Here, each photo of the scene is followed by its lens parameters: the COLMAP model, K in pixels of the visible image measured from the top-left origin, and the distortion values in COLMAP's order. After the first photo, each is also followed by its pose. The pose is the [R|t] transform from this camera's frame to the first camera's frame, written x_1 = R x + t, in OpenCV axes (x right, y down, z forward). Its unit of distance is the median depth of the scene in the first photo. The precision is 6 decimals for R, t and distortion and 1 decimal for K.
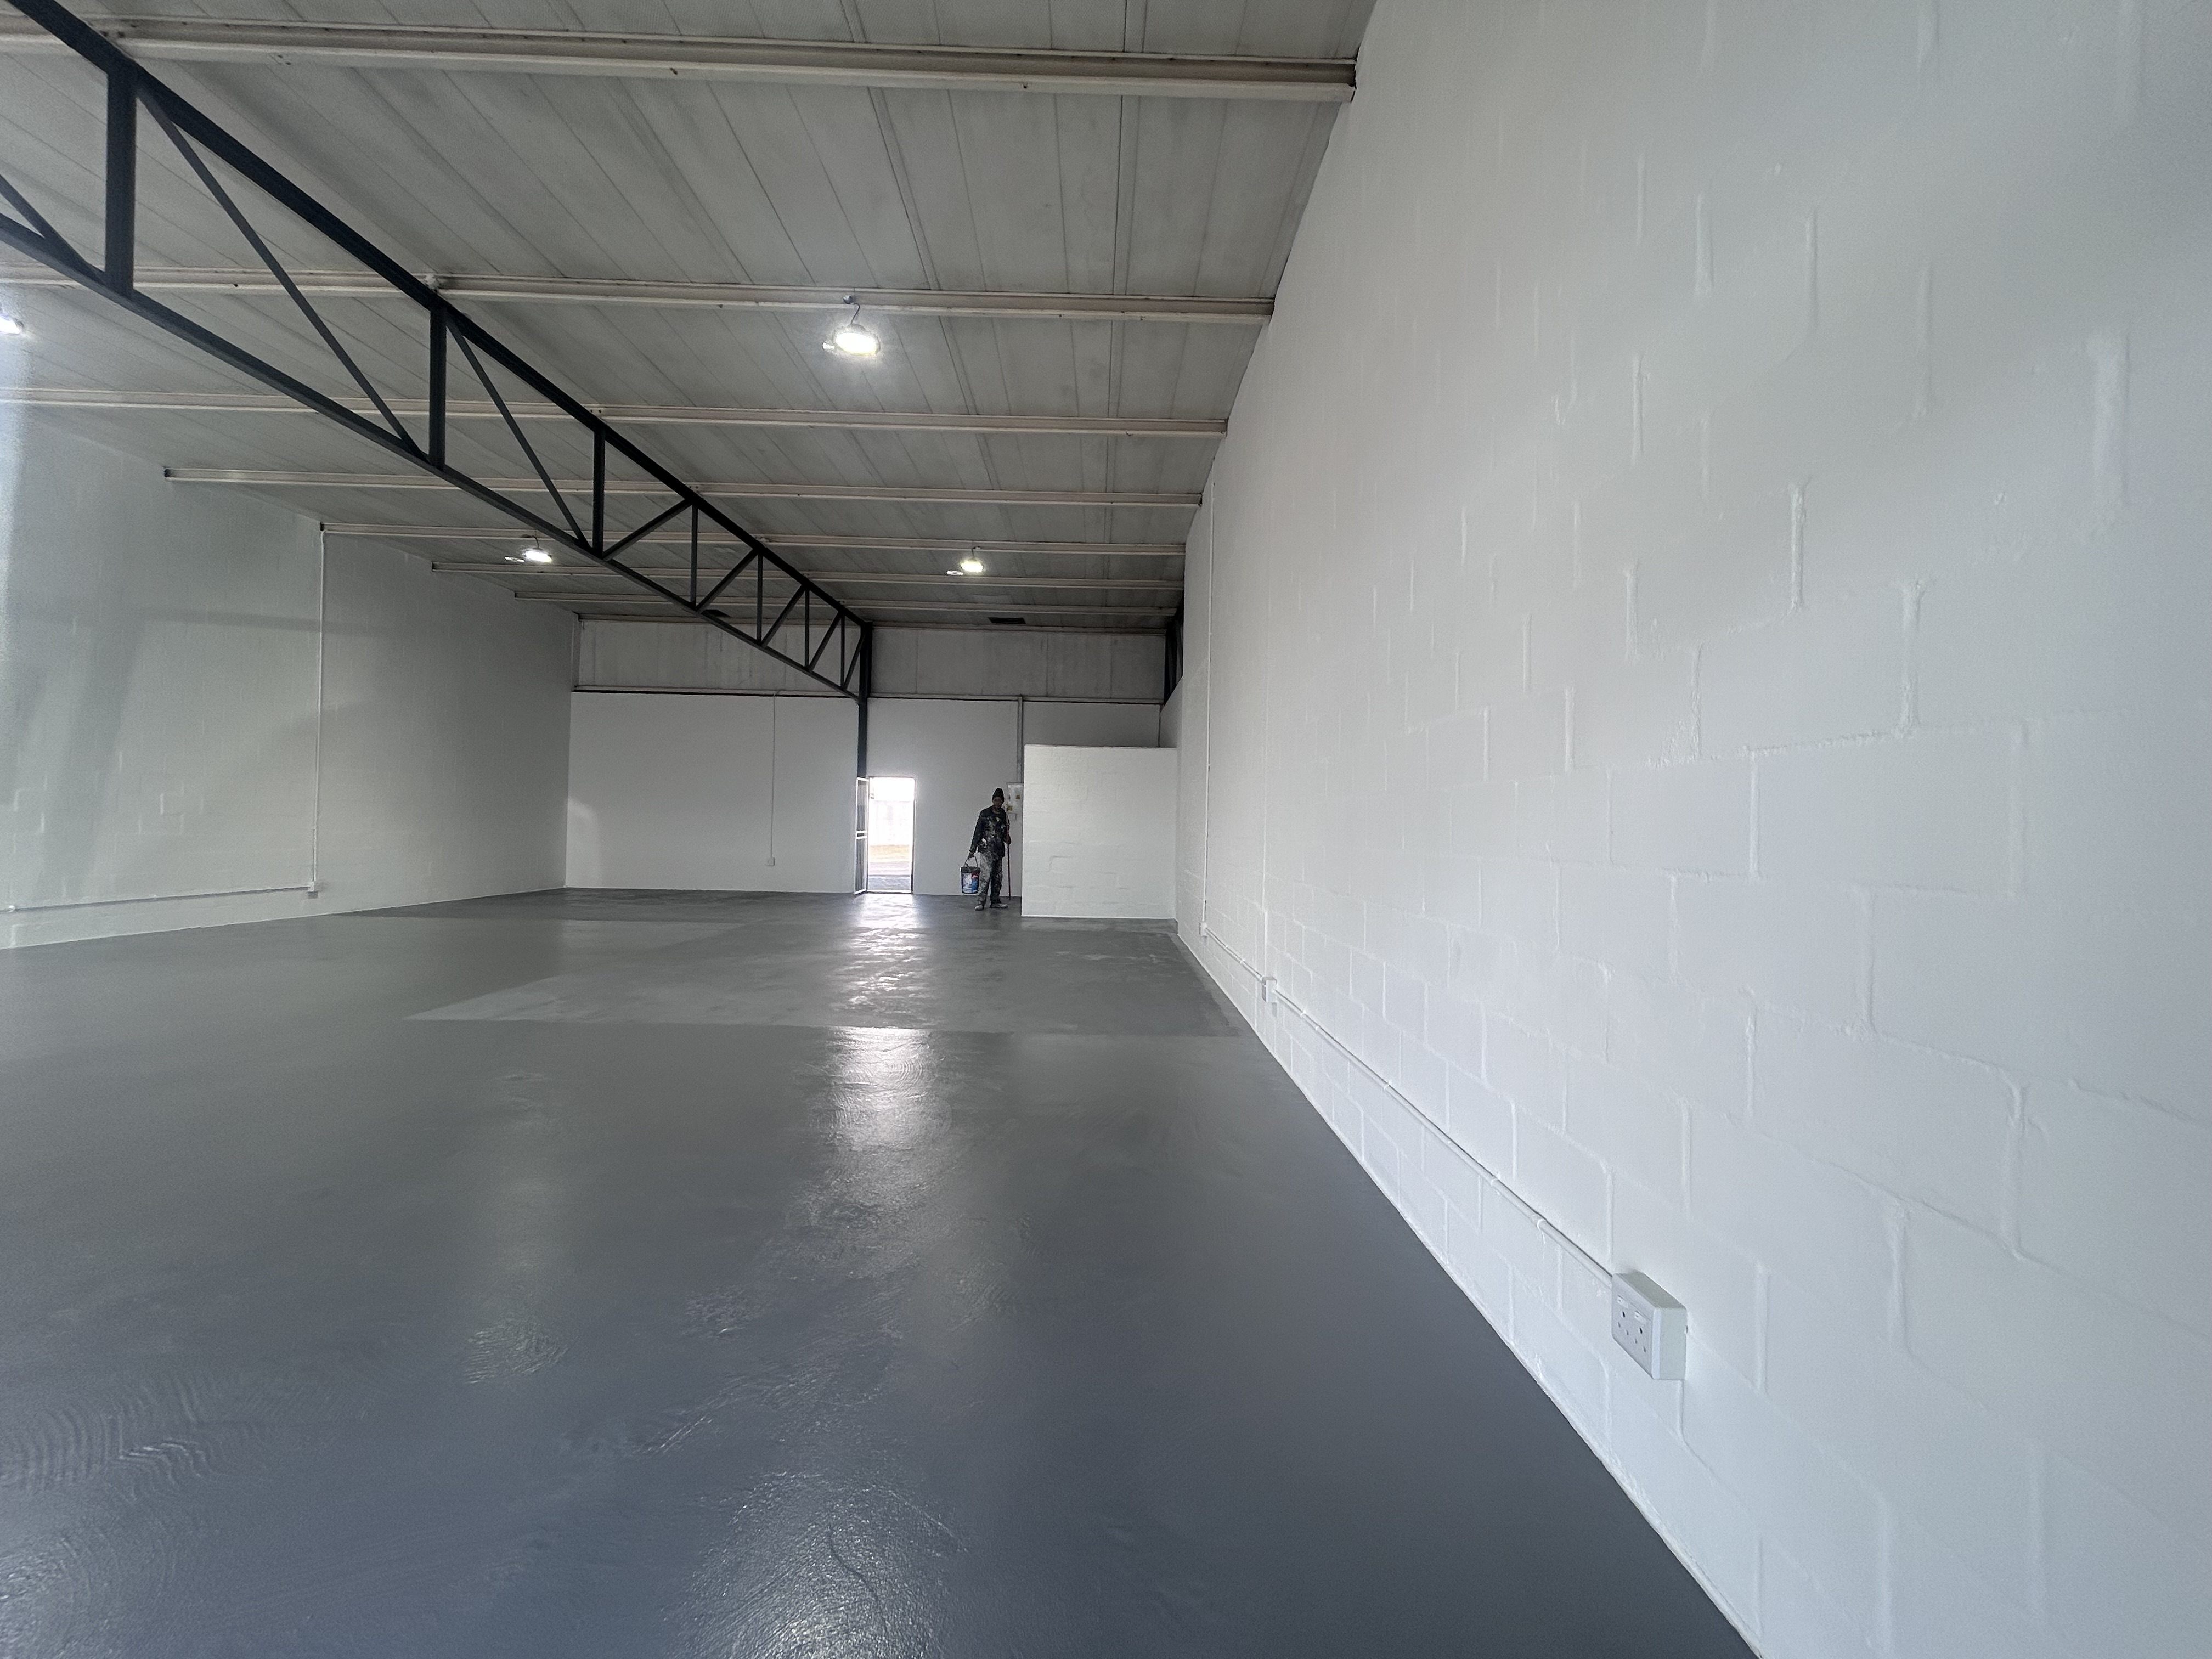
lens RADIAL K [[894.0, 0, 1109.0], [0, 894.0, 840.2], [0, 0, 1]] dist [-0.002182, 0.000577]
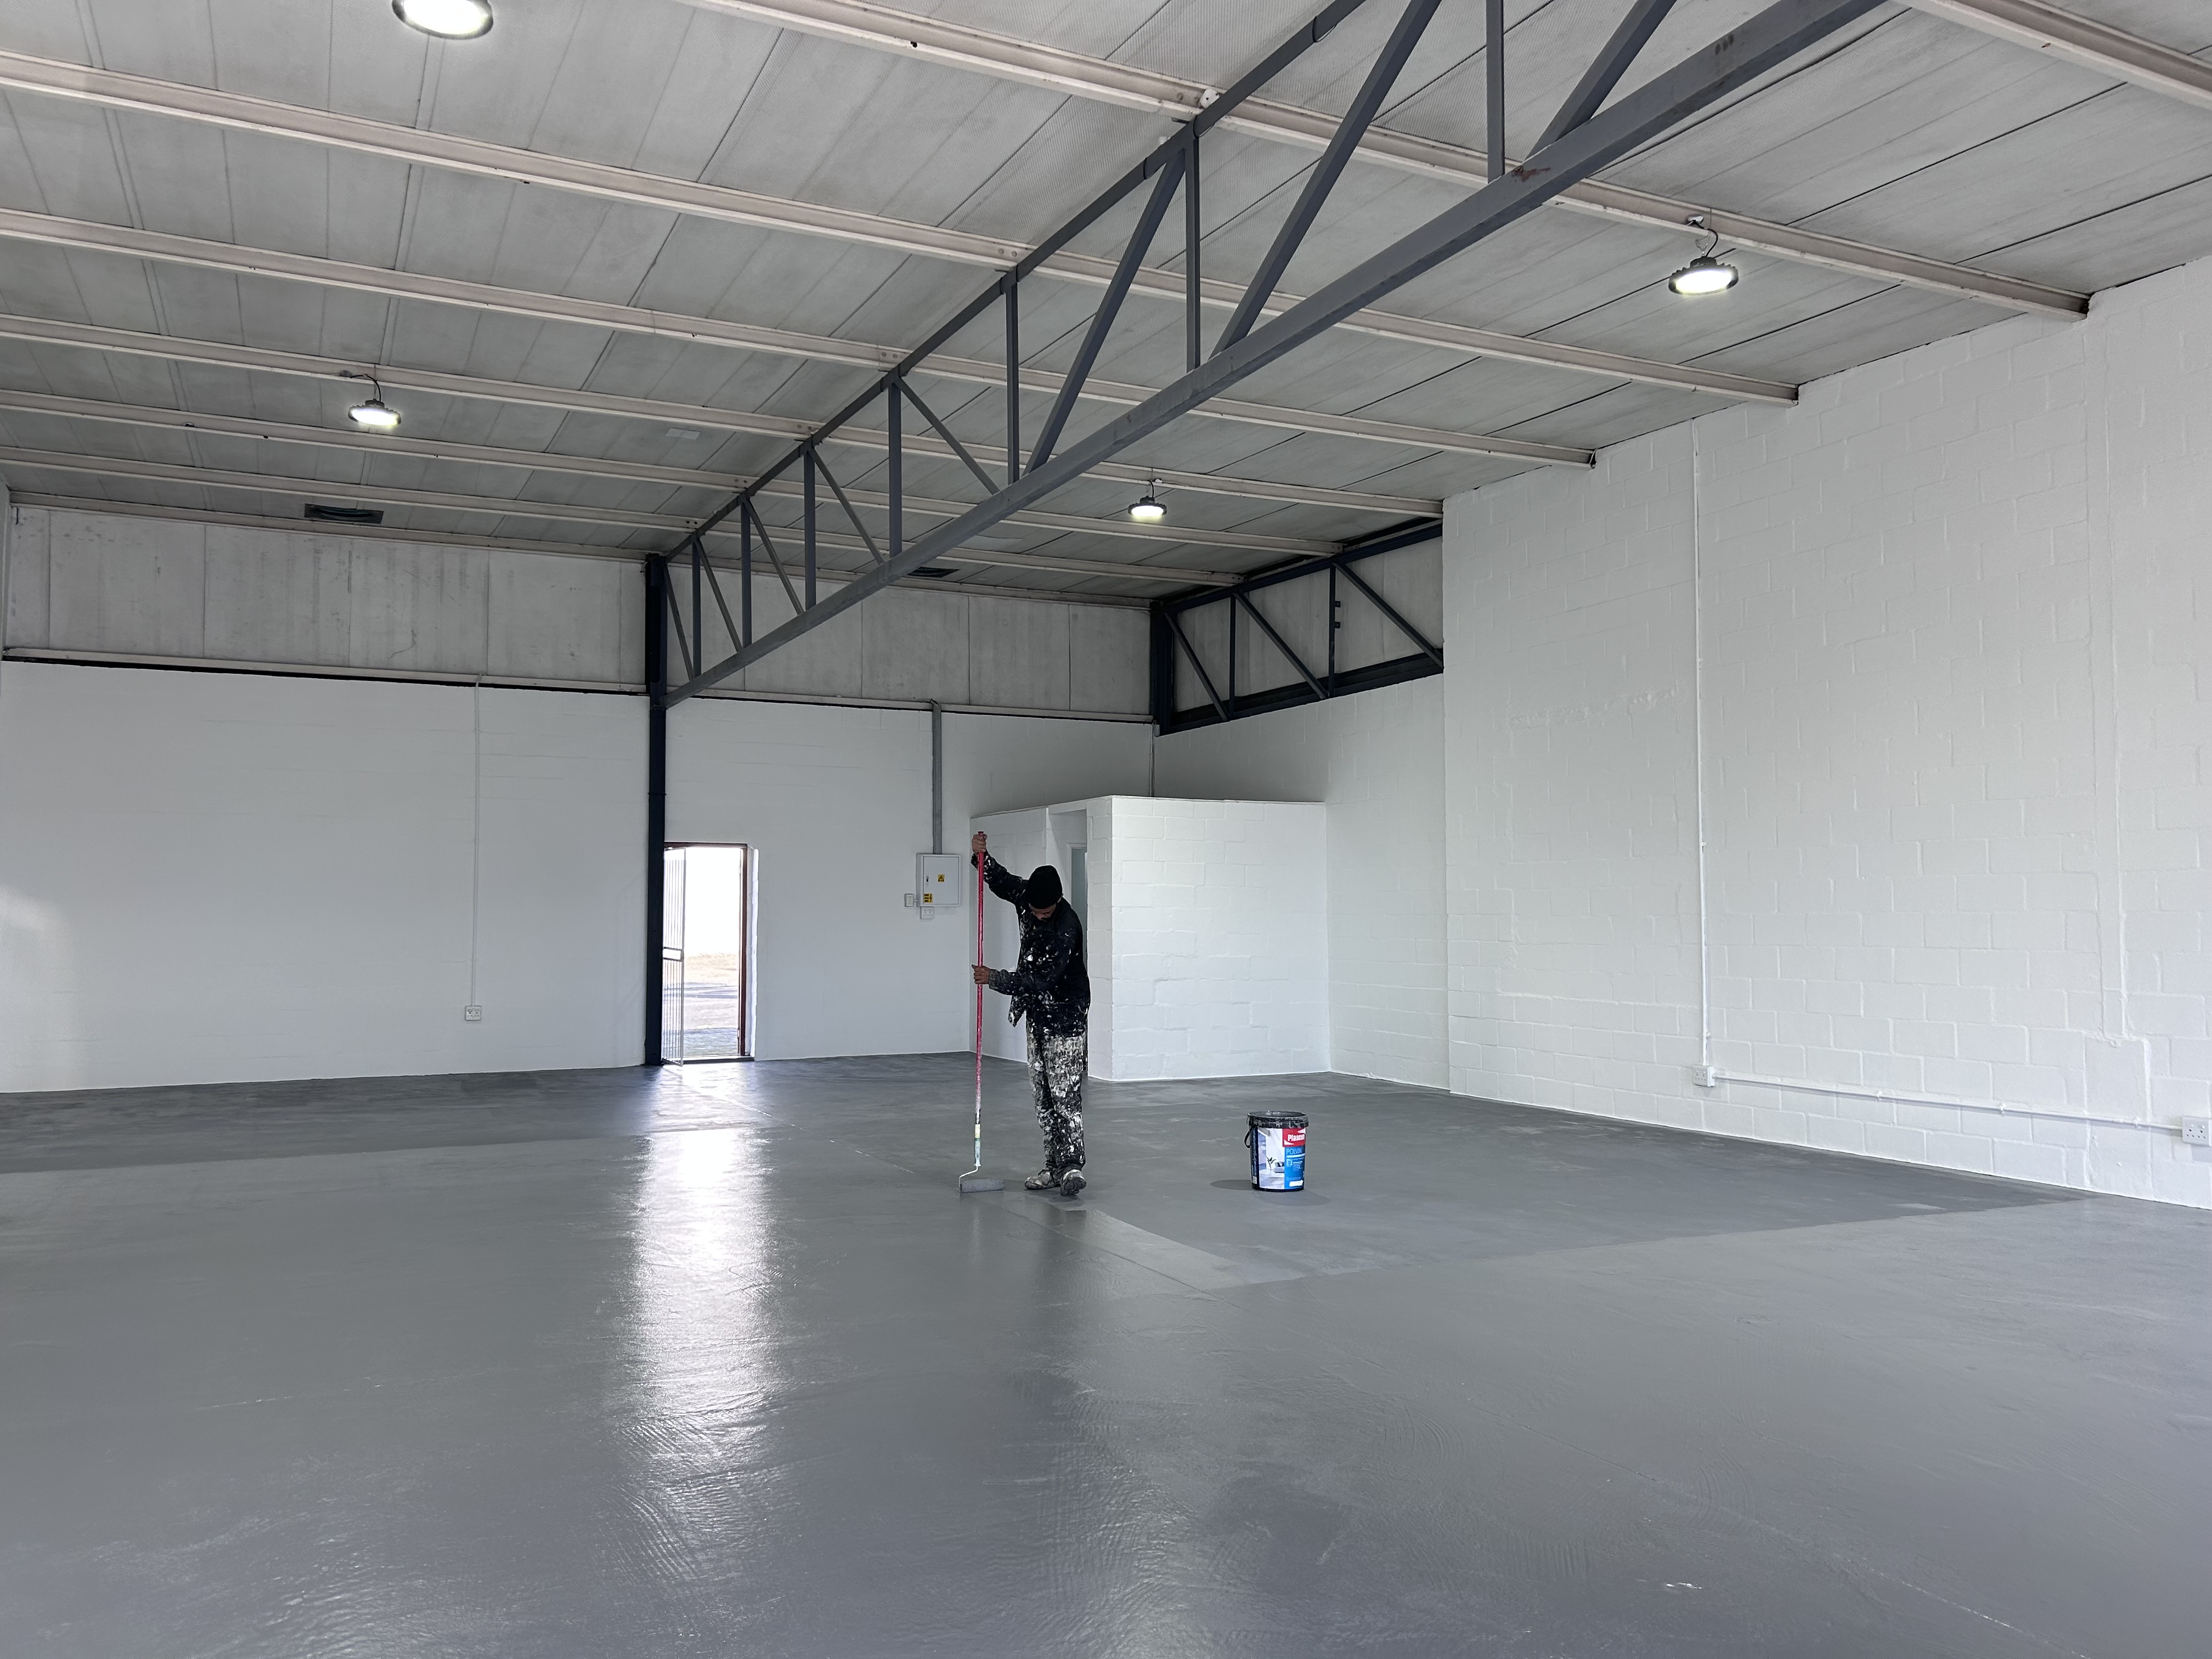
lens RADIAL K [[1655.8, 0, 1089.6], [0, 1655.8, 850.1], [0, 0, 1]] dist [0.057987, -0.062291]
pose [[0.908307, -0.007287, 0.418241, -2.125582], [0.027814, 0.998688, -0.043005, -0.084645], [-0.417379, 0.050694, 0.907317, 0.001877]]
